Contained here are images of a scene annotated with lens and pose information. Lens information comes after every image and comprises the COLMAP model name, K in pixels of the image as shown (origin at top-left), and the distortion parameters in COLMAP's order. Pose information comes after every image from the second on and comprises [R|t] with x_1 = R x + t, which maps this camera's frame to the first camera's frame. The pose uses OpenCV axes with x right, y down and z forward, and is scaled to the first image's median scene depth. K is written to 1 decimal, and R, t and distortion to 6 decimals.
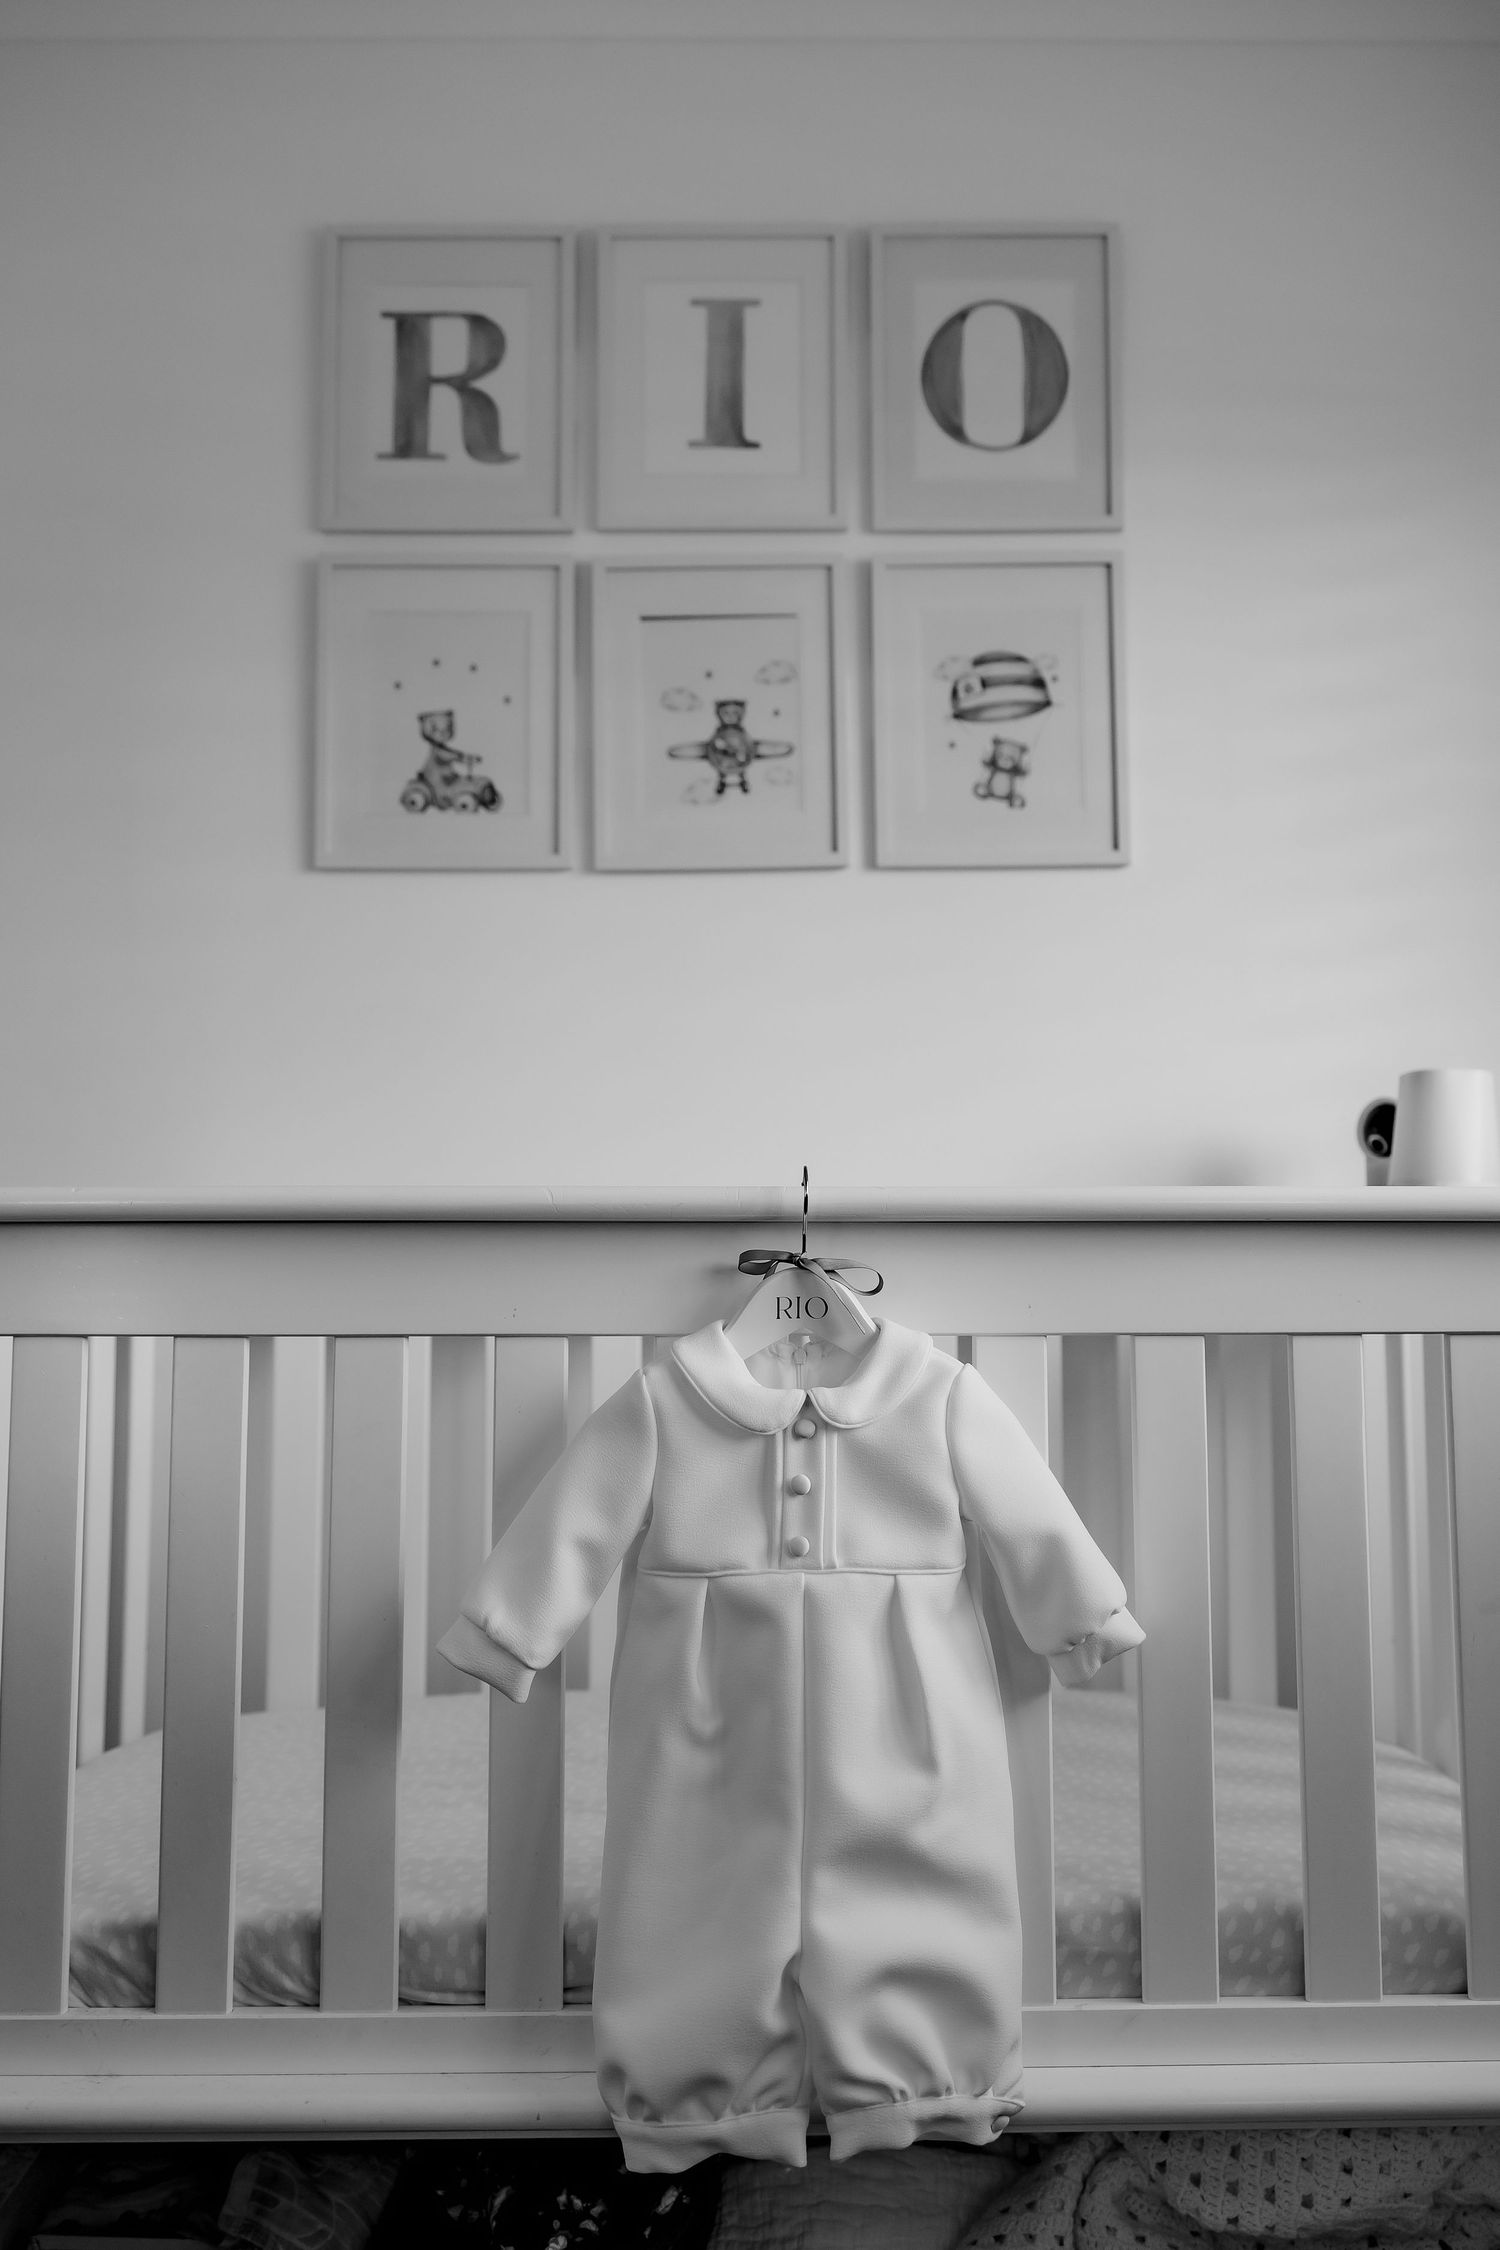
lens RADIAL K [[1882.0, 0, 818.4], [0, 1882.0, 1114.5], [0, 0, 1]] dist [-0.002747, -0.007585]
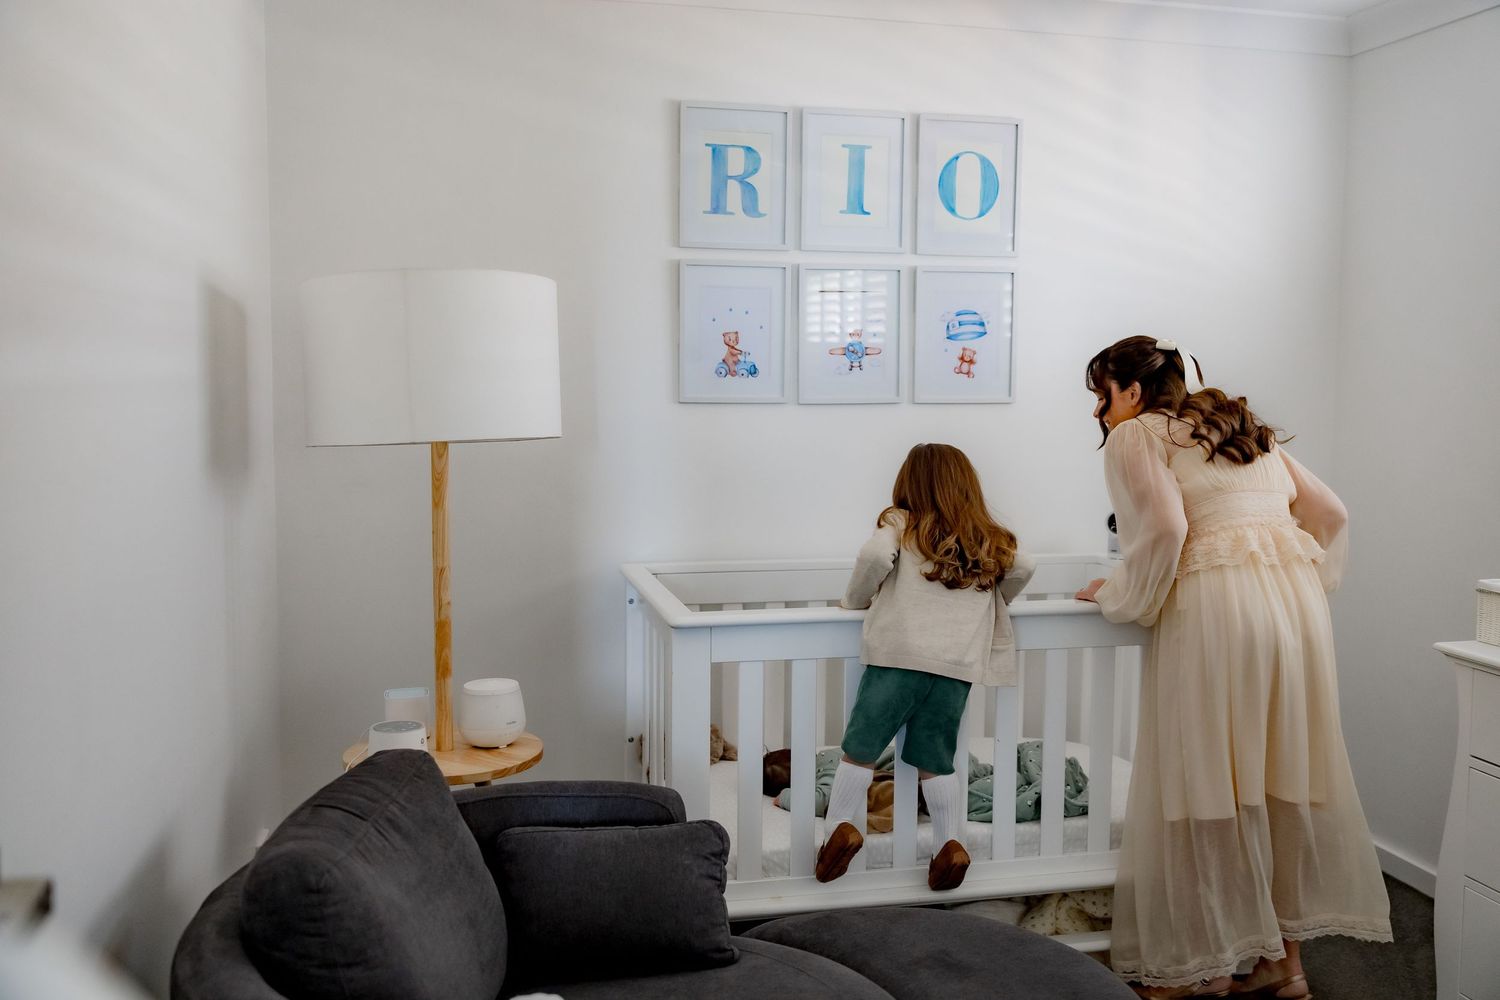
lens RADIAL K [[1343.0, 0, 744.8], [0, 1343.0, 459.6], [0, 0, 1]] dist [-0.003536, 0.008005]
pose [[0.977270, -0.003967, 0.211959, -0.869986], [-0.031843, 0.985735, 0.165268, -0.542512], [-0.209591, -0.168261, 0.963203, -0.960730]]
